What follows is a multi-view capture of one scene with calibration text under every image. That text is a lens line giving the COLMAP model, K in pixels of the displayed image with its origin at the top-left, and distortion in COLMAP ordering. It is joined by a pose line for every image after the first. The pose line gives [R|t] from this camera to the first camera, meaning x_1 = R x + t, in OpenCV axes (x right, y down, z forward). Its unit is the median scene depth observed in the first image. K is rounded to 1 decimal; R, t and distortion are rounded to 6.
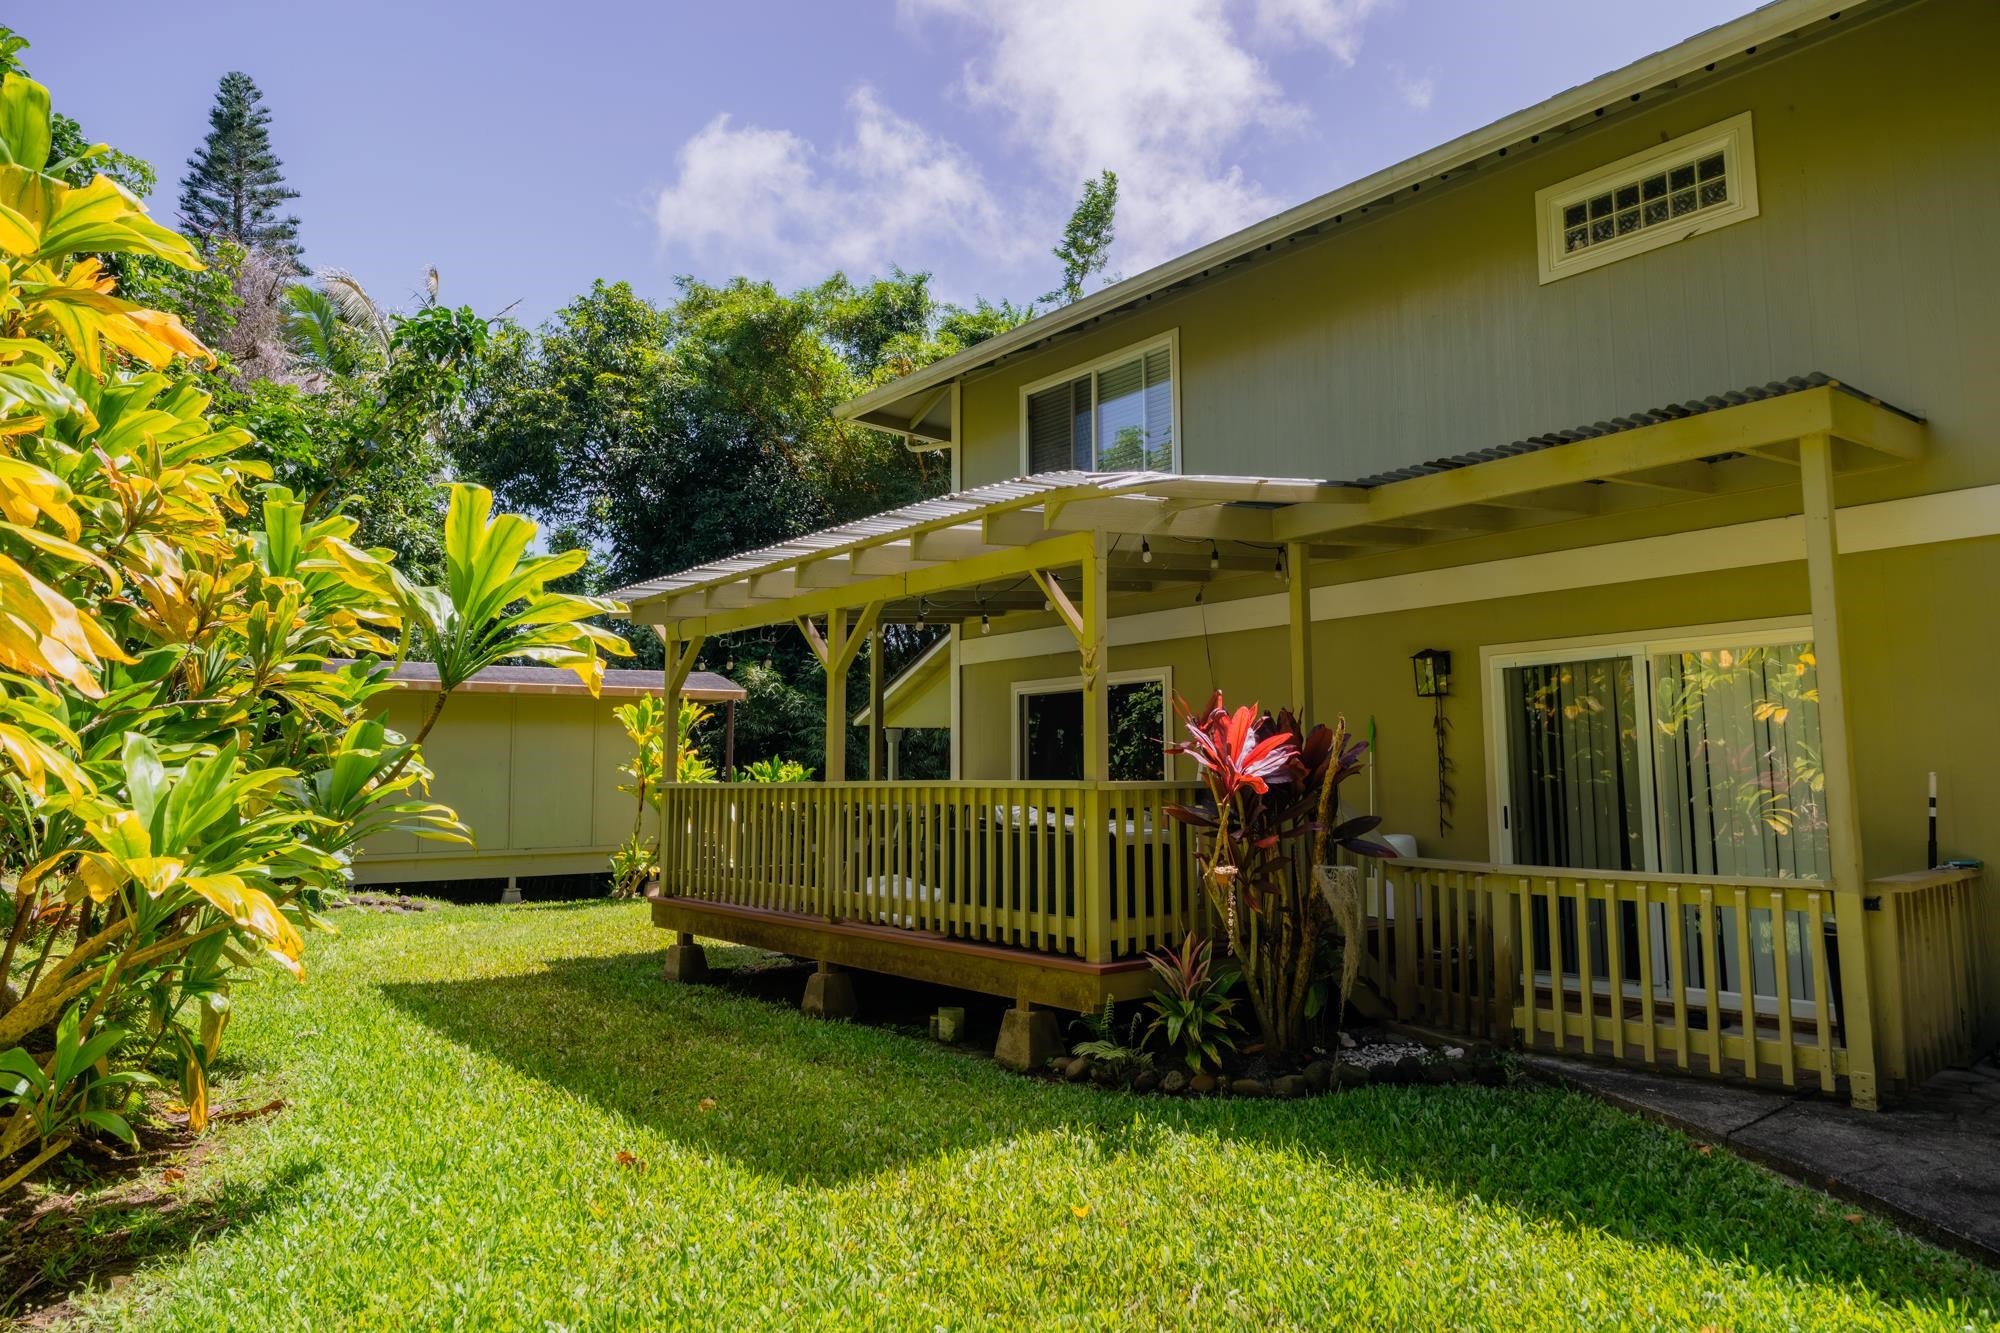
lens RADIAL K [[1236.3, 0, 1000.0], [0, 1236.3, 666.5], [0, 0, 1]] dist [-0.000568, 0.000914]
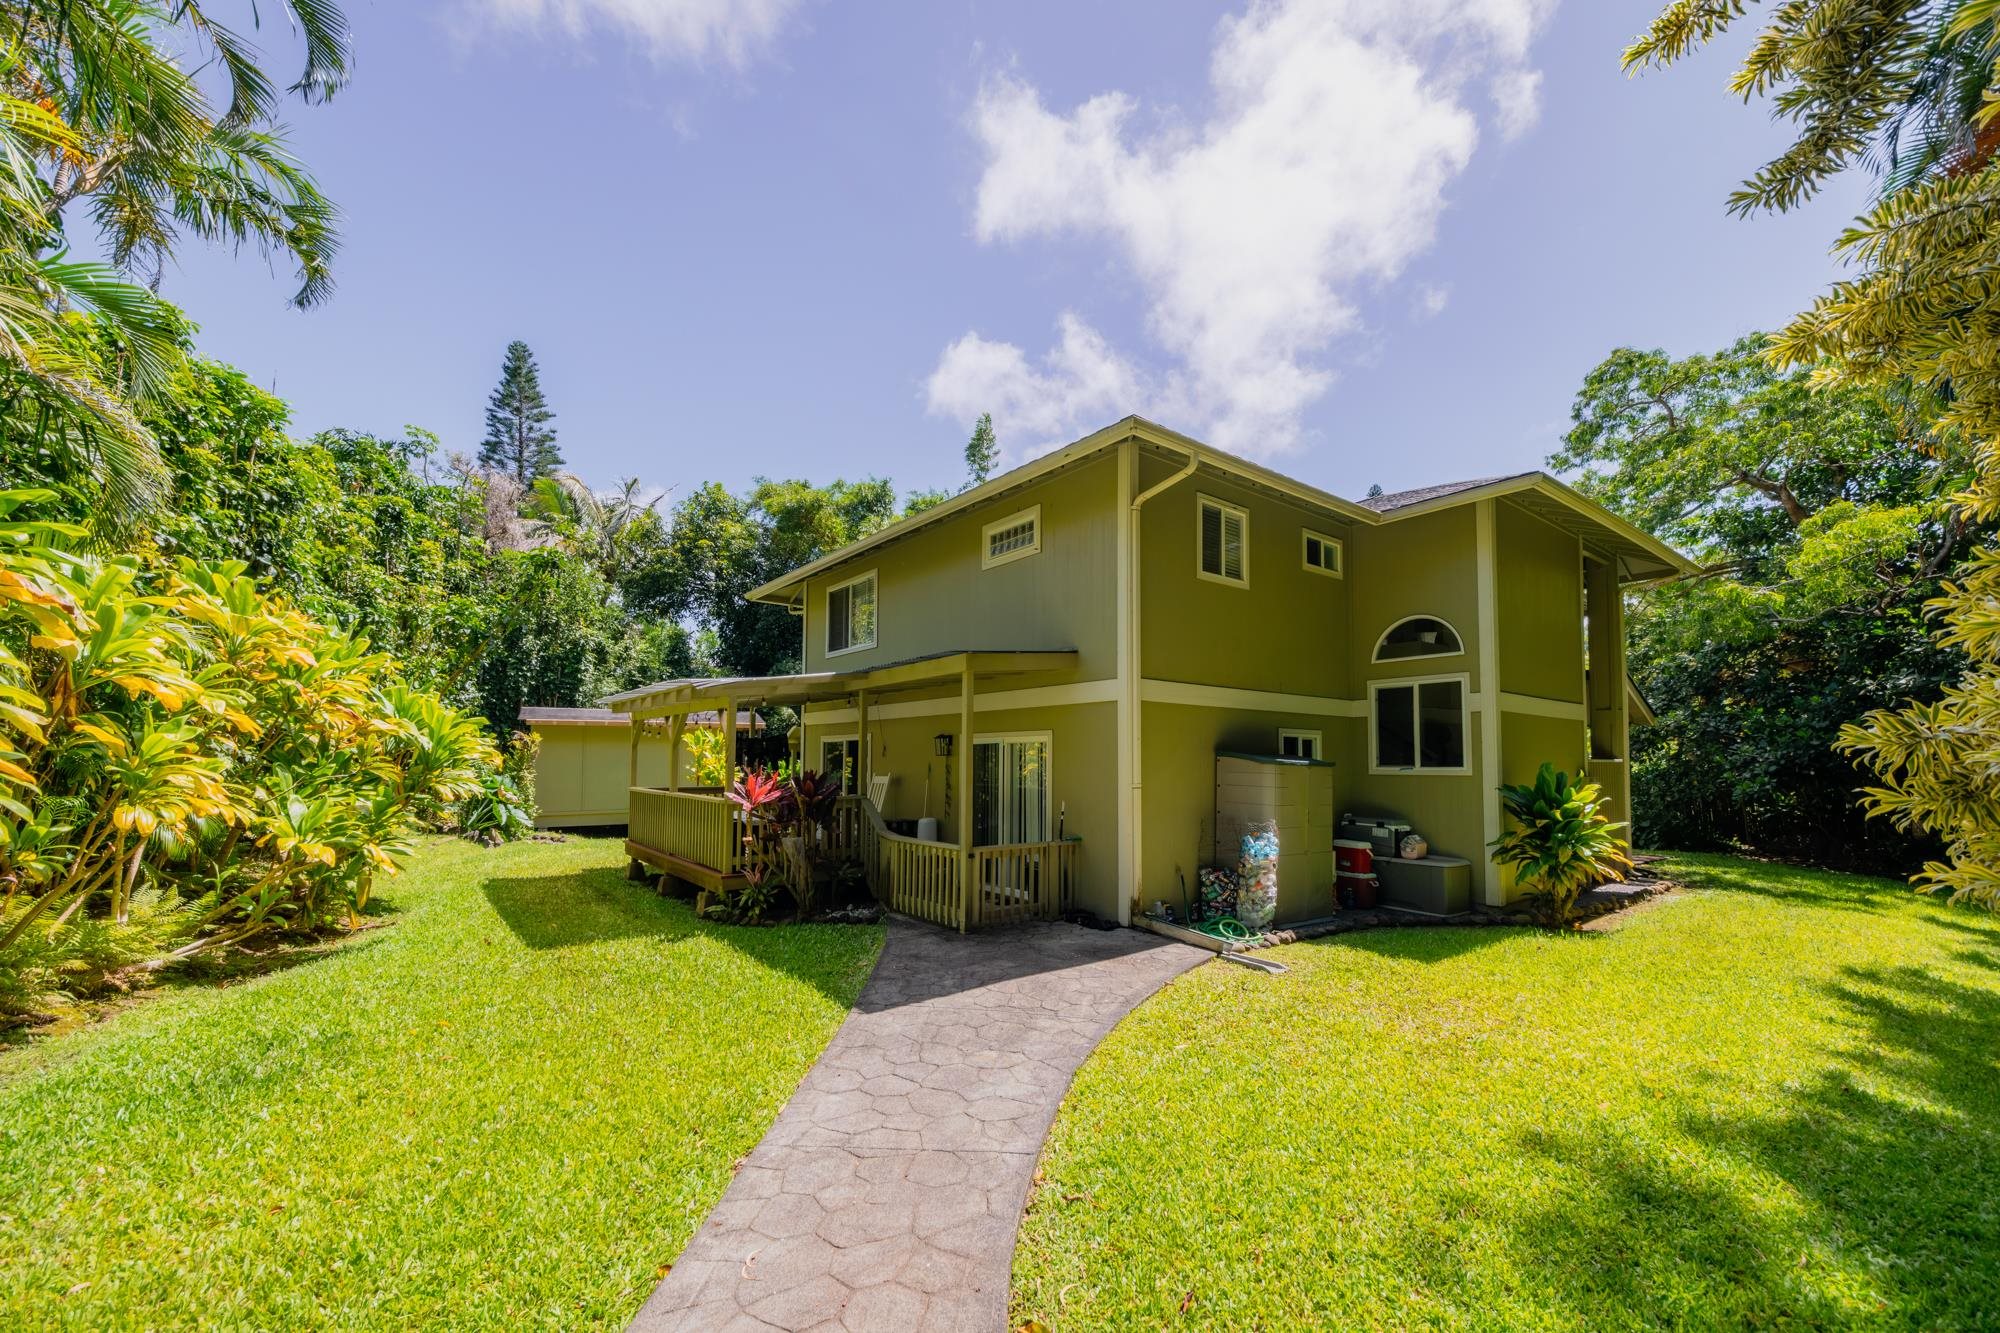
lens RADIAL K [[779.5, 0, 1000.8], [0, 779.5, 728.1], [0, 0, 1]] dist [-0.000279, -0.000069]
pose [[0.999316, 0.006078, -0.036479, 0.143015], [-0.004114, 0.998551, 0.053664, -0.028412], [0.036752, -0.053478, 0.997892, -0.107336]]
